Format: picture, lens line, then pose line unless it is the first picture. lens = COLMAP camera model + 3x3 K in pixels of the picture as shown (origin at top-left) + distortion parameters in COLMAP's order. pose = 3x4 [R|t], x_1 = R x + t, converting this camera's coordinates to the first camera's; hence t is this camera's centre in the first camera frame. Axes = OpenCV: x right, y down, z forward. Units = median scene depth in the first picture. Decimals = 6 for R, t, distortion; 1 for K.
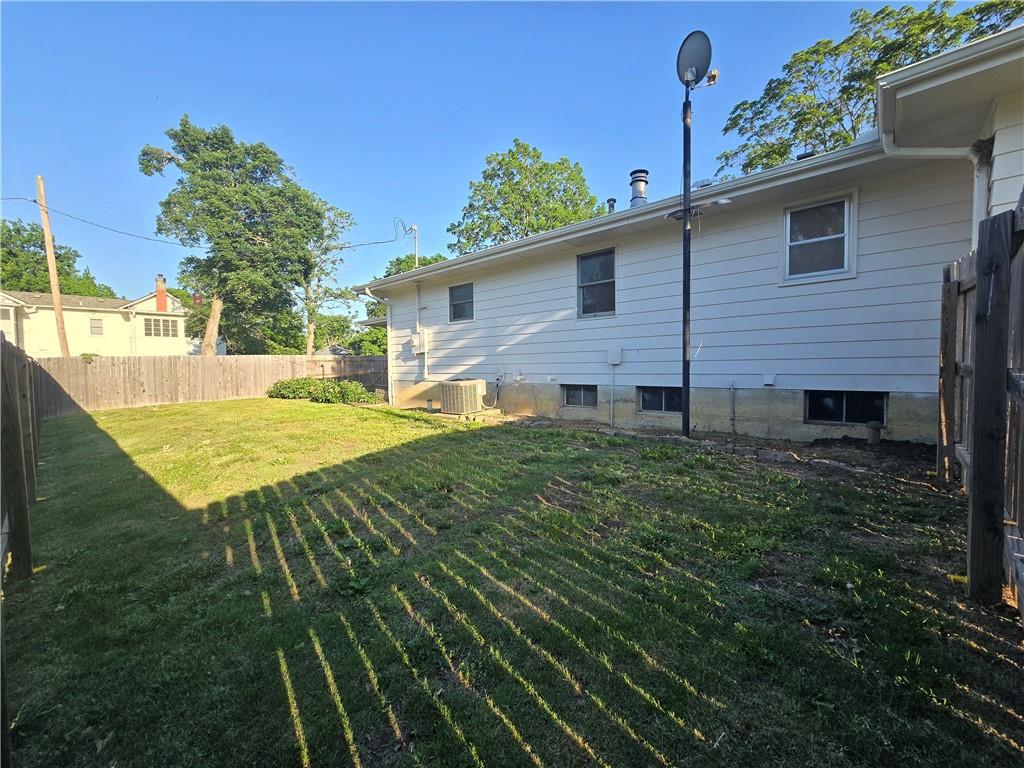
lens RADIAL K [[420.4, 0, 489.0], [0, 420.4, 386.0], [0, 0, 1]] dist [-0.009581, 0.000151]
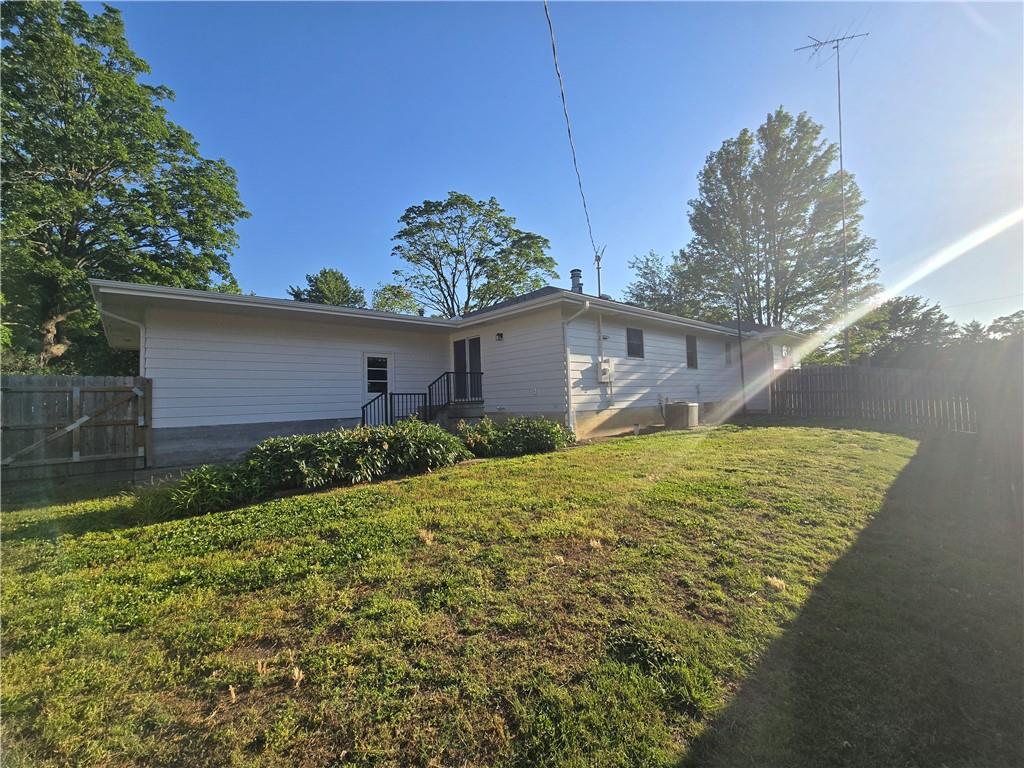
lens RADIAL K [[420.4, 0, 511.6], [0, 420.4, 381.5], [0, 0, 1]] dist [-0.009581, 0.000151]
pose [[0.045366, 0.049978, 0.997719, -1.248664], [0.077571, 0.995556, -0.053397, -0.045160], [-0.995954, 0.079816, 0.041288, 1.248955]]
